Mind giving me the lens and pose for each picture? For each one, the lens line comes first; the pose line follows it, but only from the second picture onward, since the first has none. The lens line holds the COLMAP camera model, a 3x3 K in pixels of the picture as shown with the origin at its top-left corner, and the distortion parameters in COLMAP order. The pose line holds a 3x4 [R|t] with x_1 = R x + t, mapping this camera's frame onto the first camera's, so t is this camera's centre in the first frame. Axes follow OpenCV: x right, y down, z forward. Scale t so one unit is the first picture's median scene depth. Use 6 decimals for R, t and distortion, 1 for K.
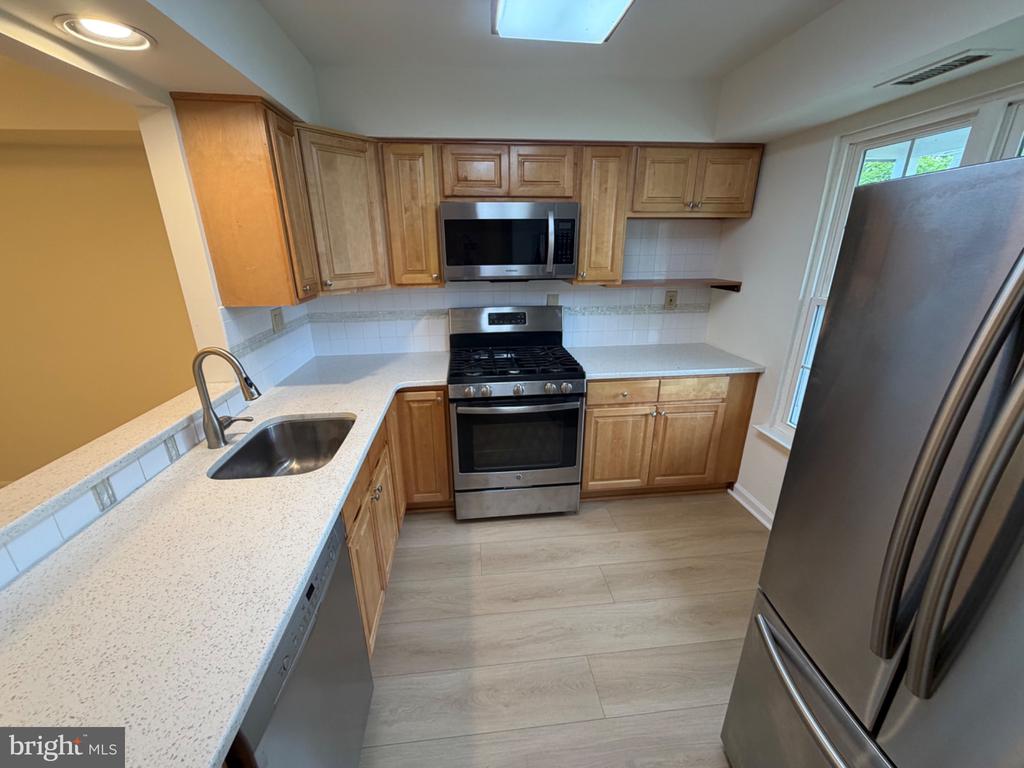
lens RADIAL K [[408.5, 0, 508.3], [0, 408.5, 384.7], [0, 0, 1]] dist [0.000194, 0.000101]
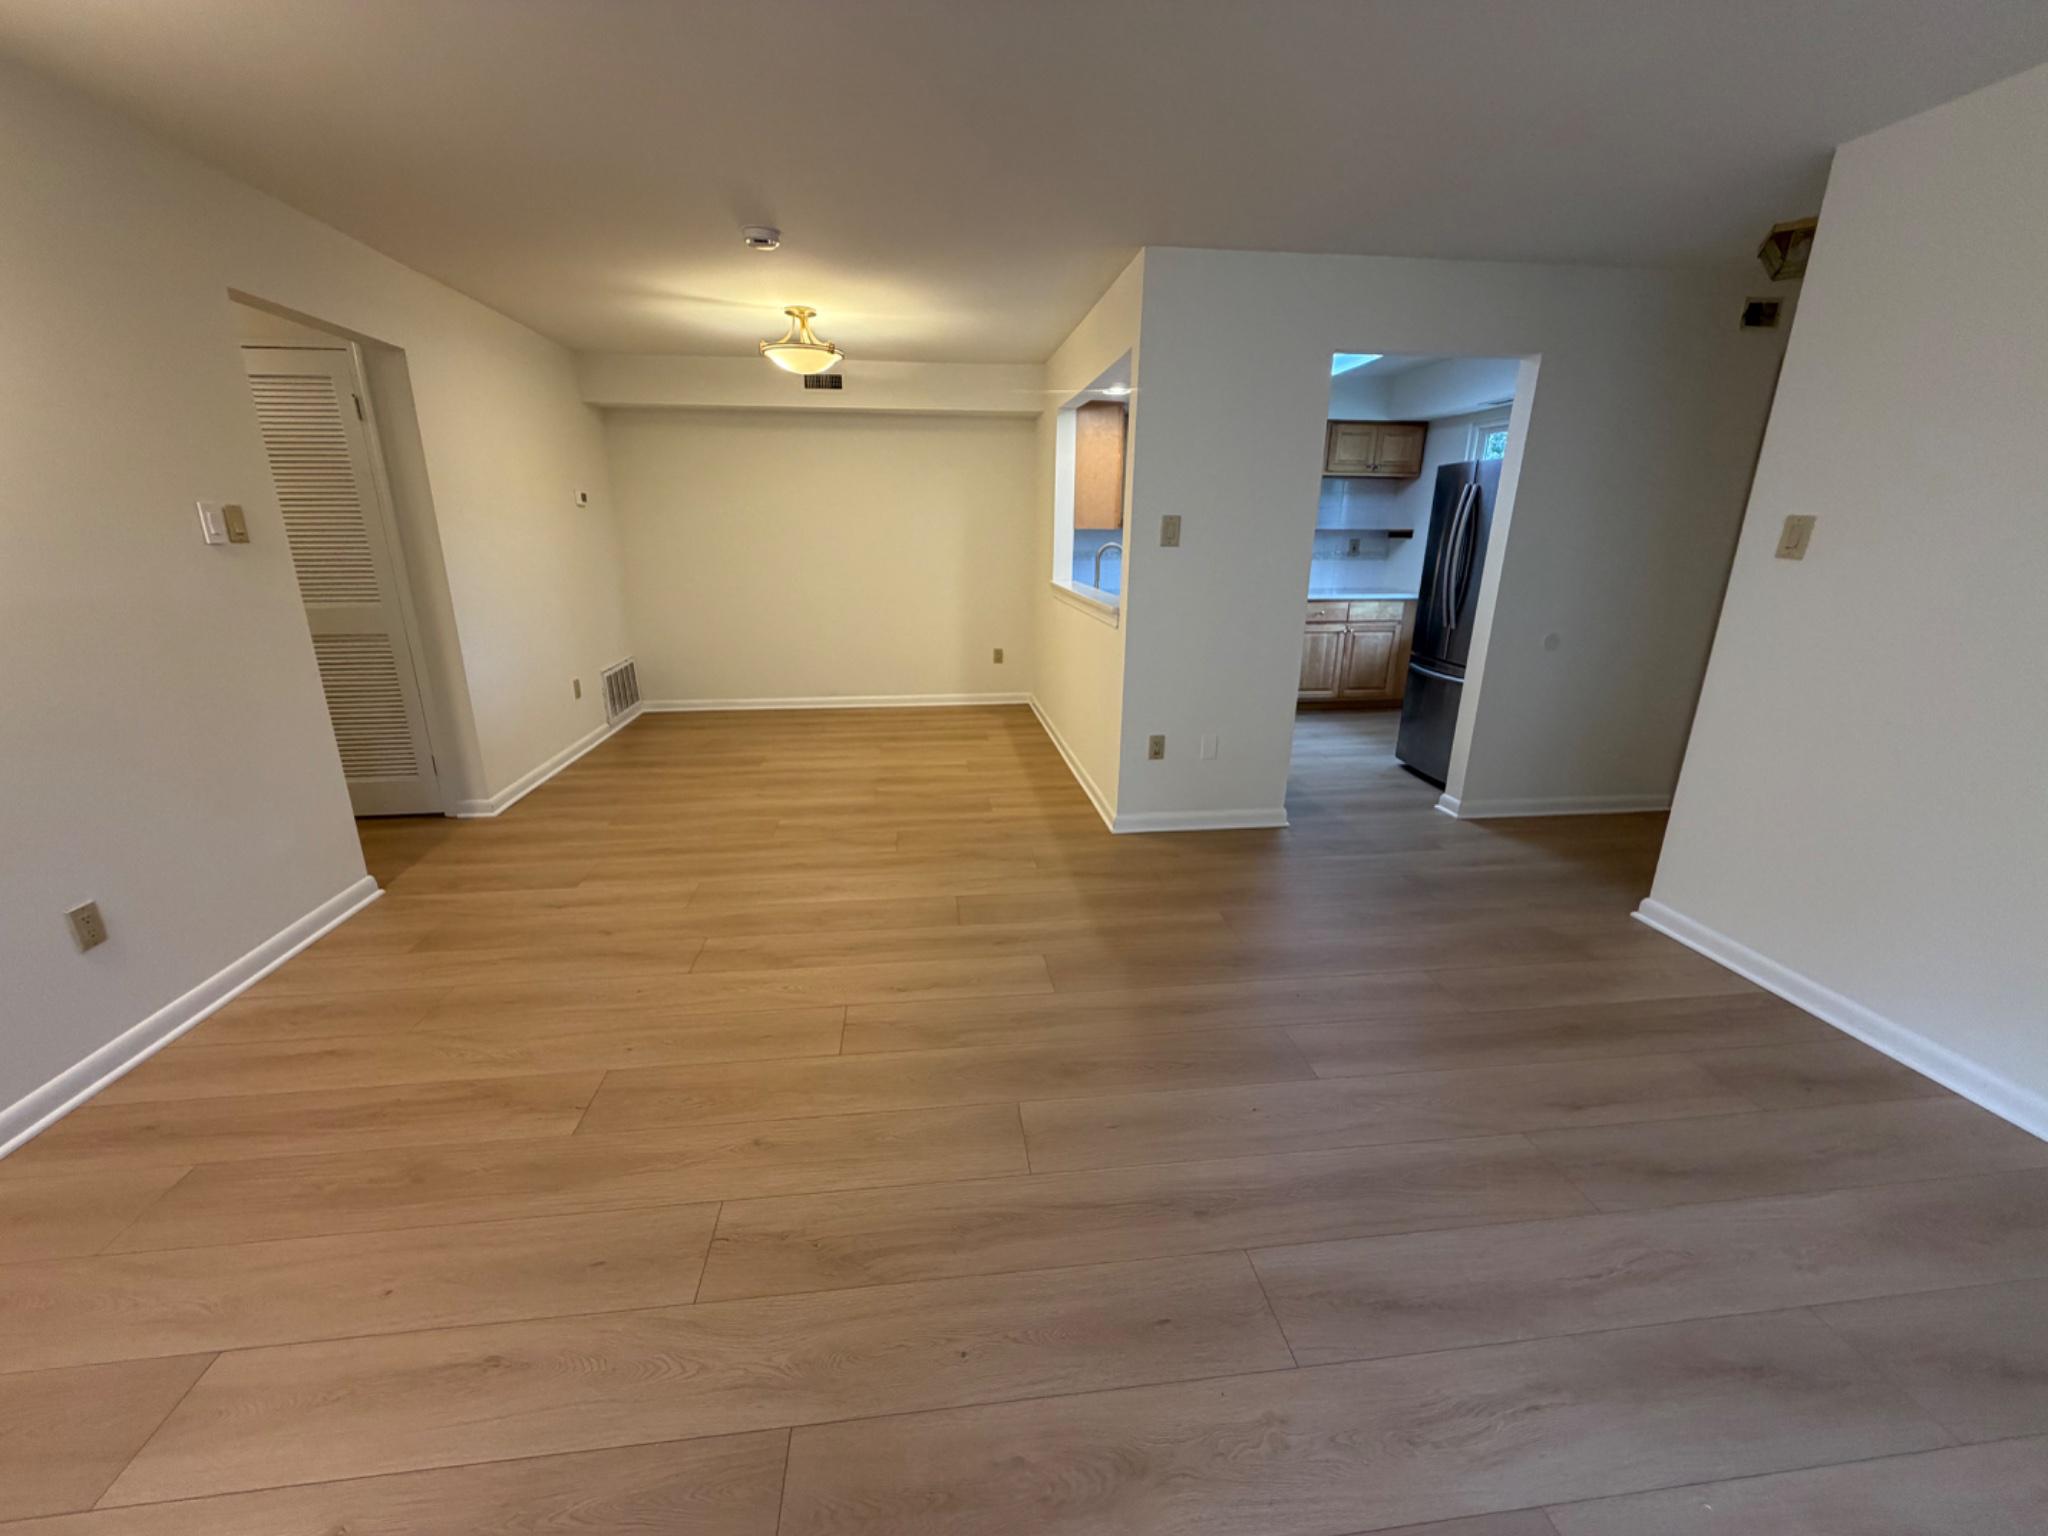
lens RADIAL K [[813.6, 0, 1014.8], [0, 813.6, 767.7], [0, 0, 1]] dist [0.001239, 0.000389]
pose [[0.999682, 0.007780, 0.023979, -0.762443], [-0.006775, 0.999106, -0.041719, 0.646816], [-0.024282, 0.041543, 0.998842, -1.555332]]
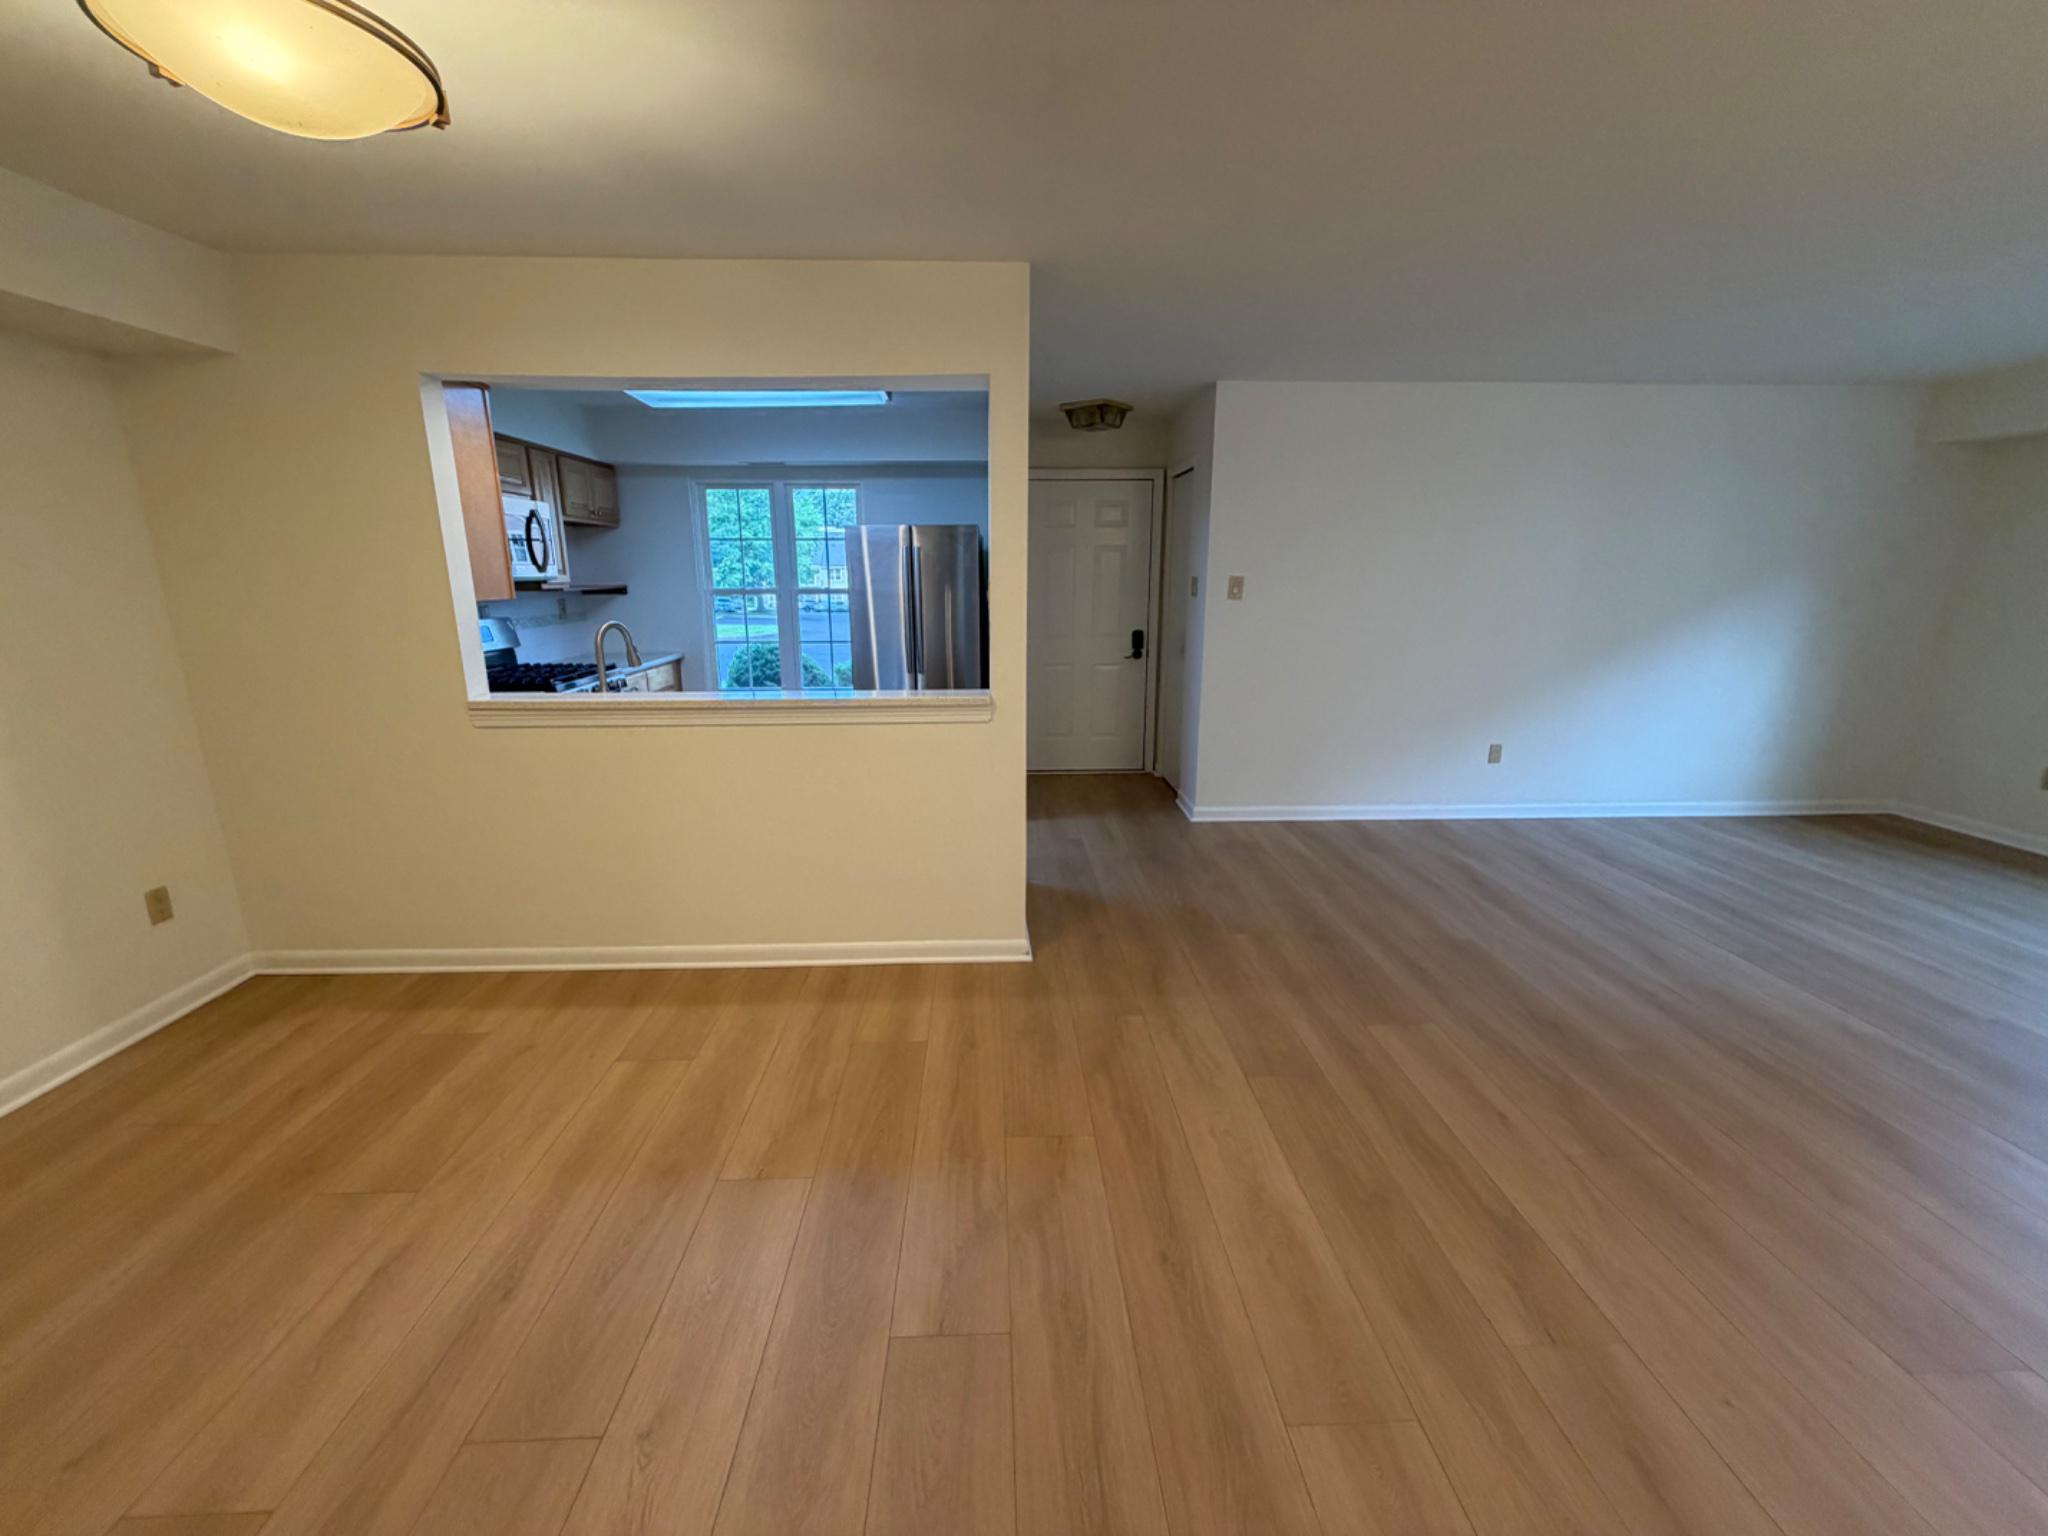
lens RADIAL K [[816.9, 0, 1016.5], [0, 816.9, 769.4], [0, 0, 1]] dist [0.000194, 0.000101]
pose [[0.065217, -0.231088, 0.970745, -1.798701], [0.326813, 0.924109, 0.198030, 0.124652], [-0.942836, 0.304337, 0.135790, -0.133953]]
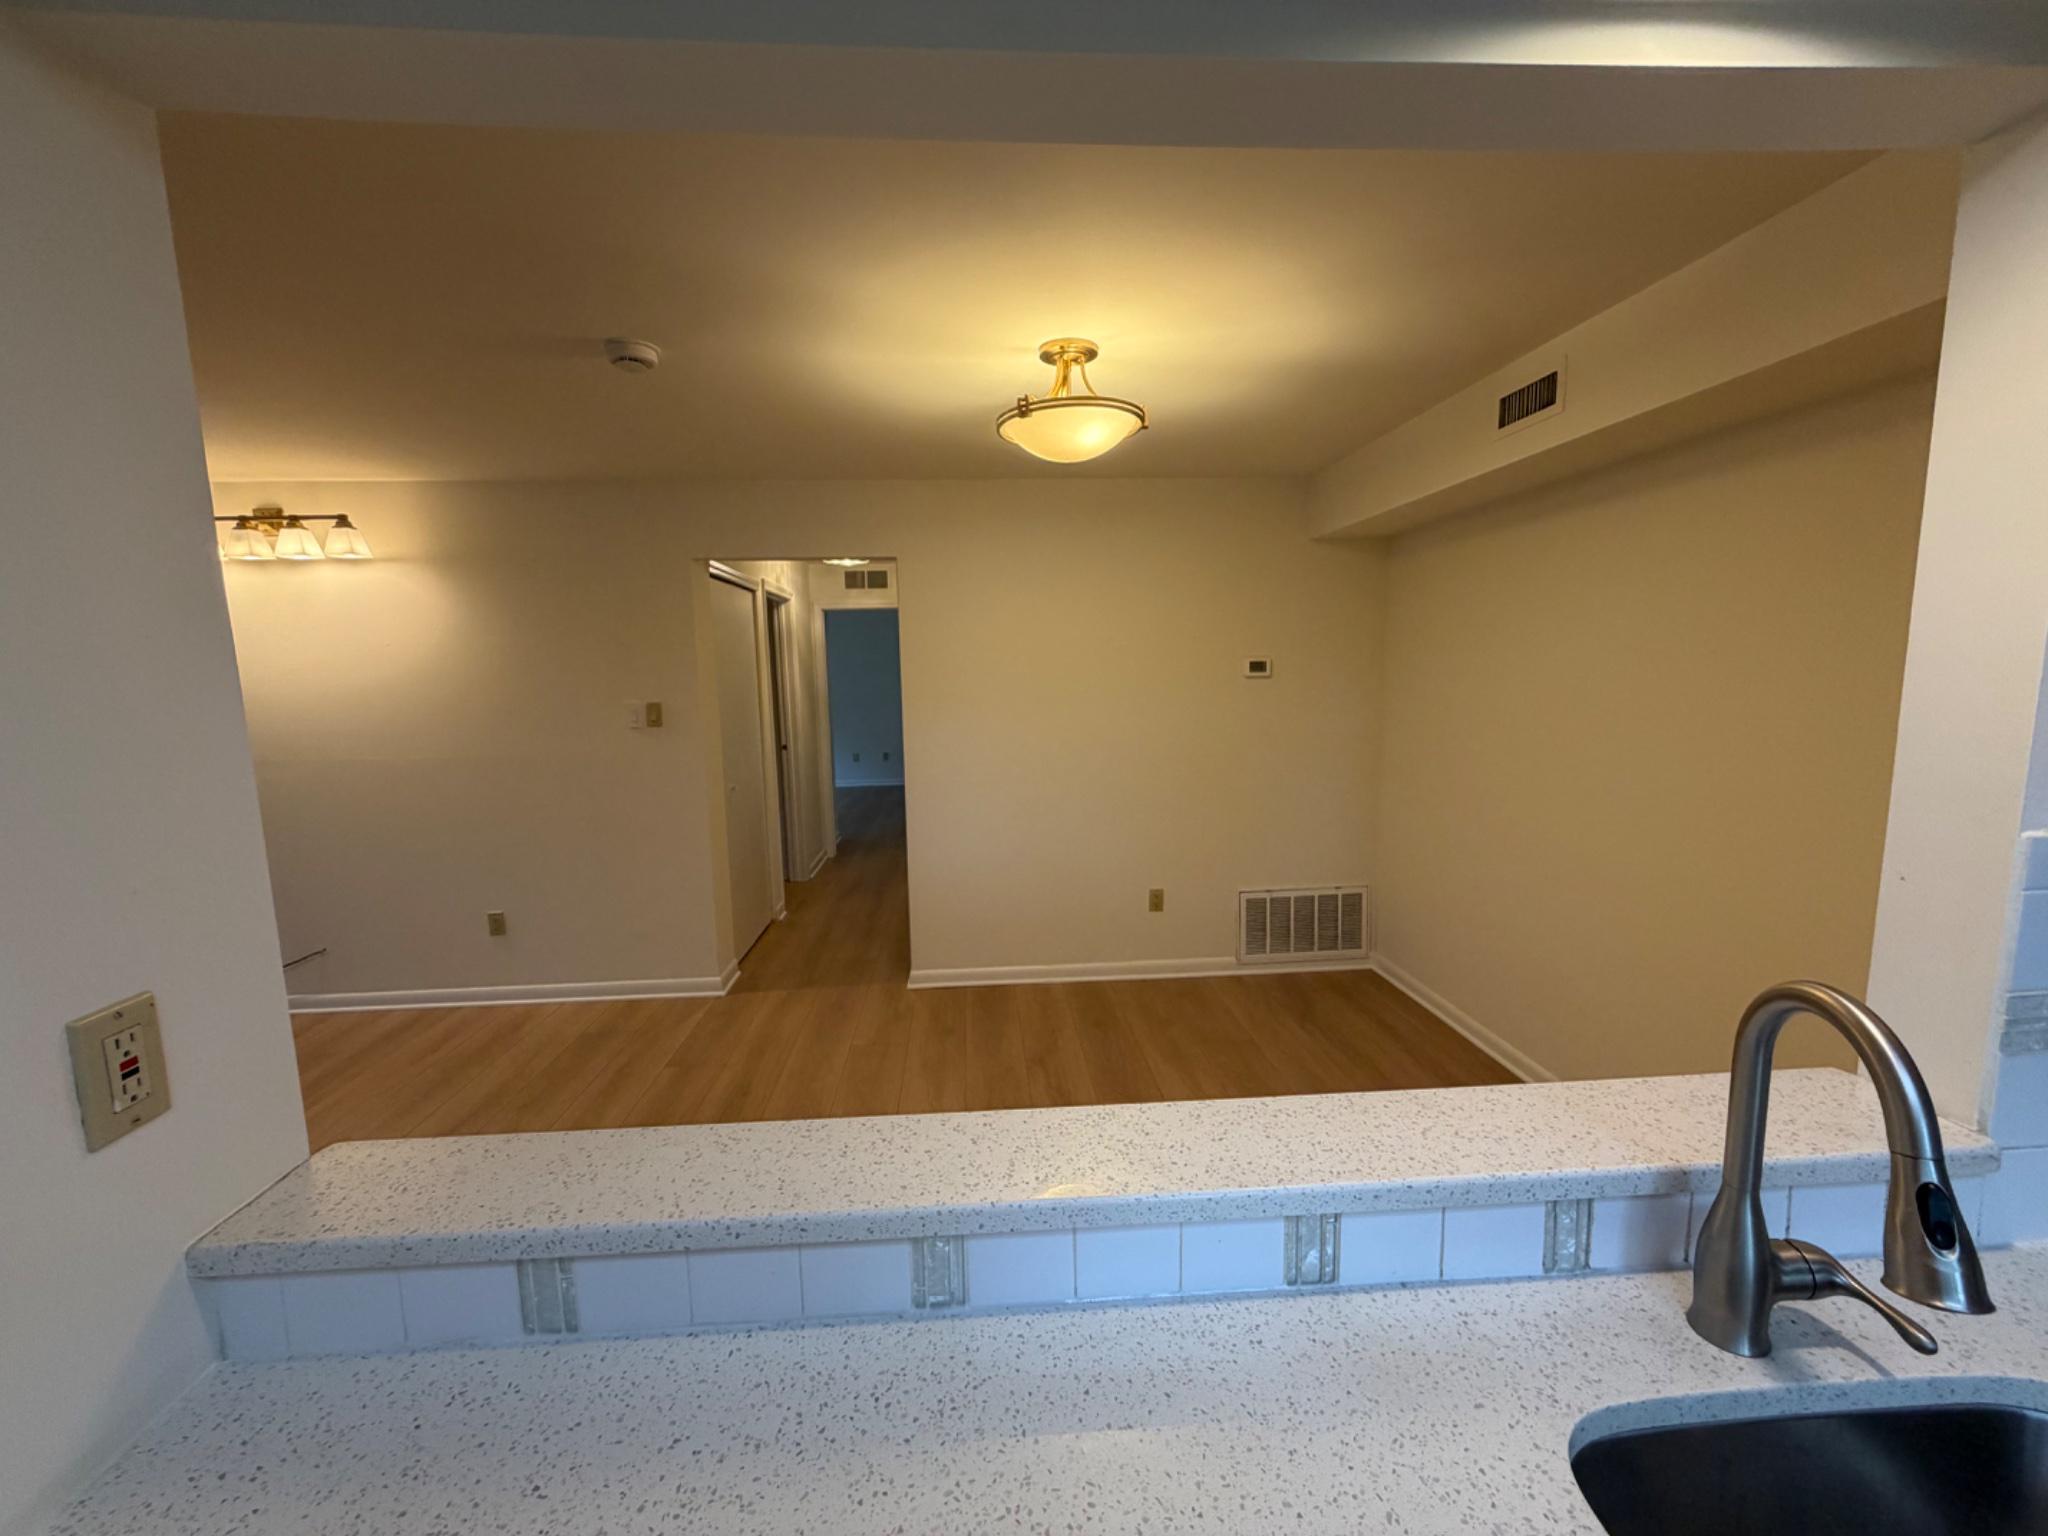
lens RADIAL K [[816.9, 0, 1016.5], [0, 816.9, 769.4], [0, 0, 1]] dist [0.000194, 0.000101]
pose [[-0.034175, 0.132798, -0.990554, -0.156703], [-0.305864, 0.942186, 0.136866, -0.081501], [0.951462, 0.307652, 0.008419, 0.311433]]
